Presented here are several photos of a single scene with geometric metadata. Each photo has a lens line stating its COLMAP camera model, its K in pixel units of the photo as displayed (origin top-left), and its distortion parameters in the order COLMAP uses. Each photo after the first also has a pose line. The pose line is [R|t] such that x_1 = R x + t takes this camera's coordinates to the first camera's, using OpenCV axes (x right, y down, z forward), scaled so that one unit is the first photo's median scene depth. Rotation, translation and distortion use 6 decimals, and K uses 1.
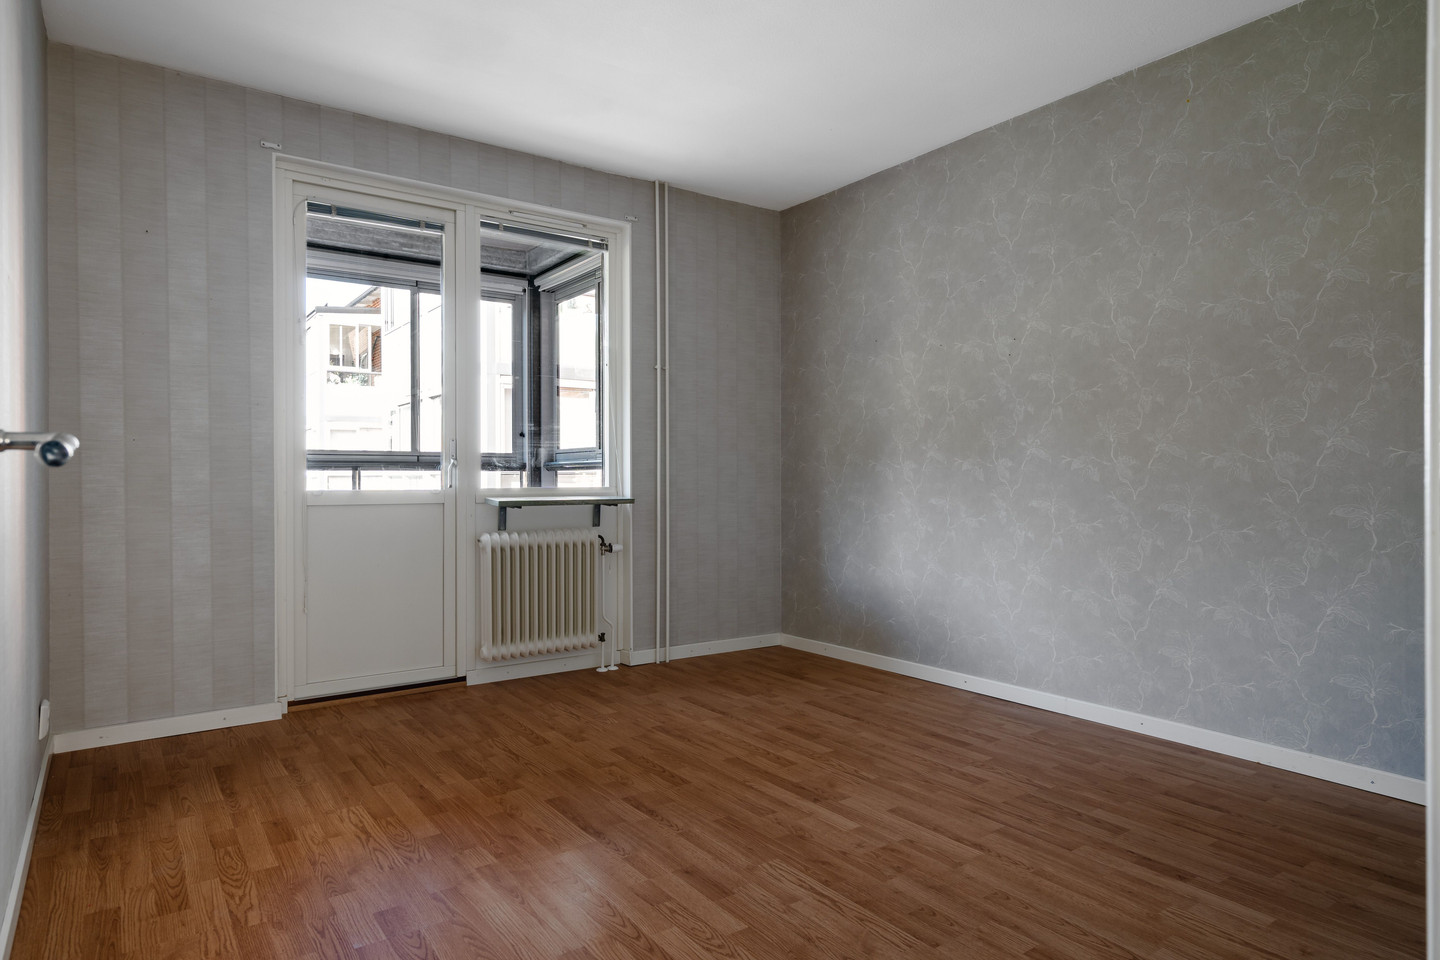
lens RADIAL K [[826.7, 0, 707.8], [0, 826.7, 487.4], [0, 0, 1]] dist [0.004435, 0.004810]
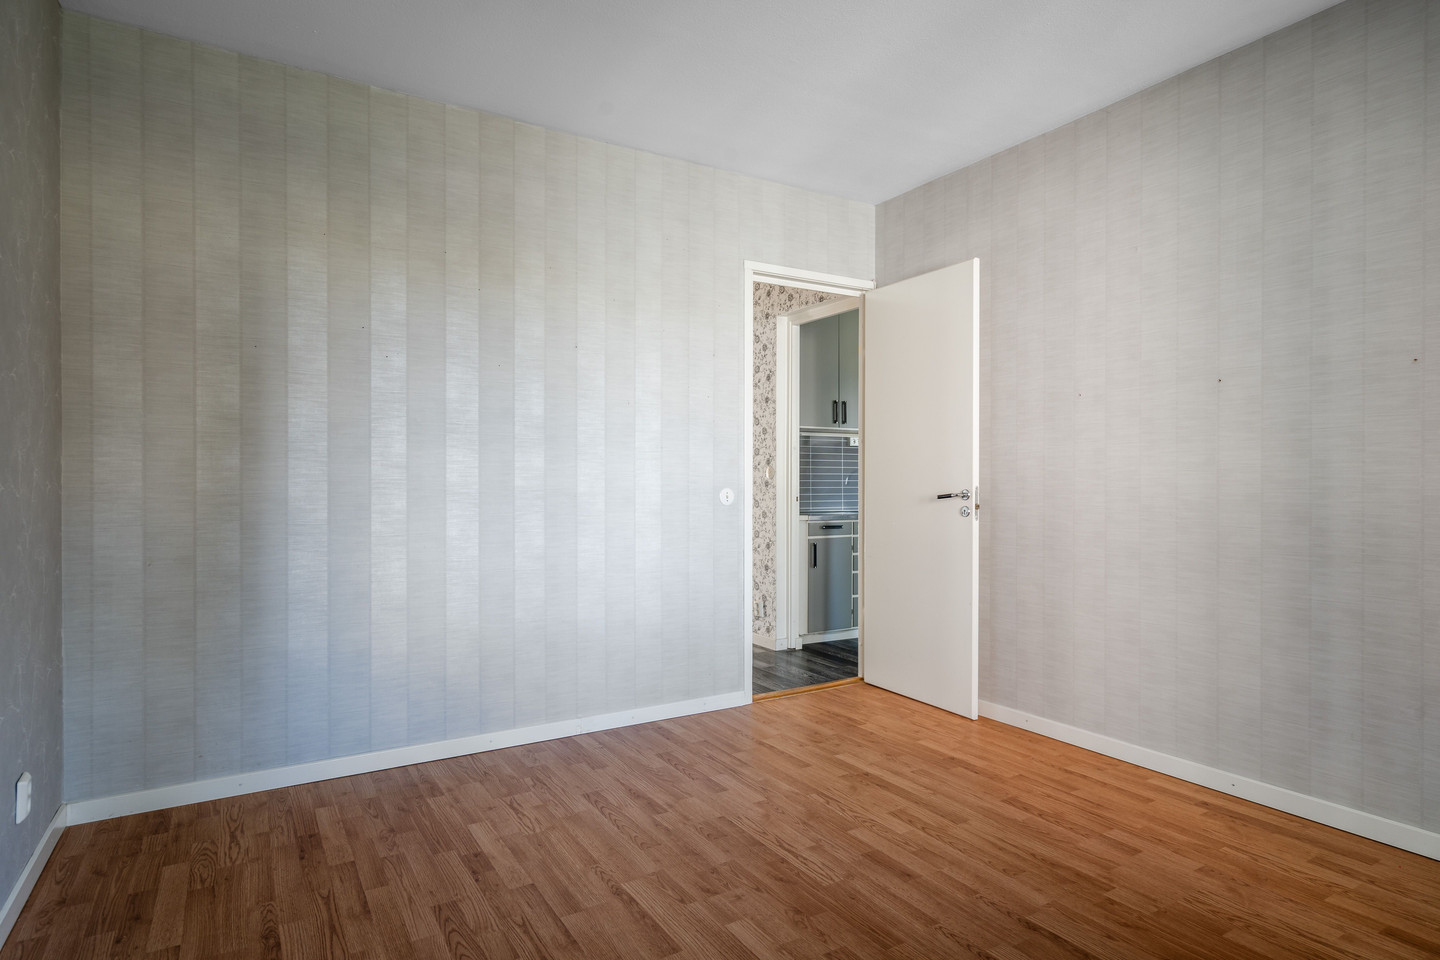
lens RADIAL K [[792.2, 0, 718.2], [0, 792.2, 478.6], [0, 0, 1]] dist [0.003439, 0.001095]
pose [[-0.998227, 0.000595, 0.059525, 0.162844], [0.000884, 0.999988, 0.004827, -0.063204], [-0.059522, 0.004872, -0.998215, 2.056272]]
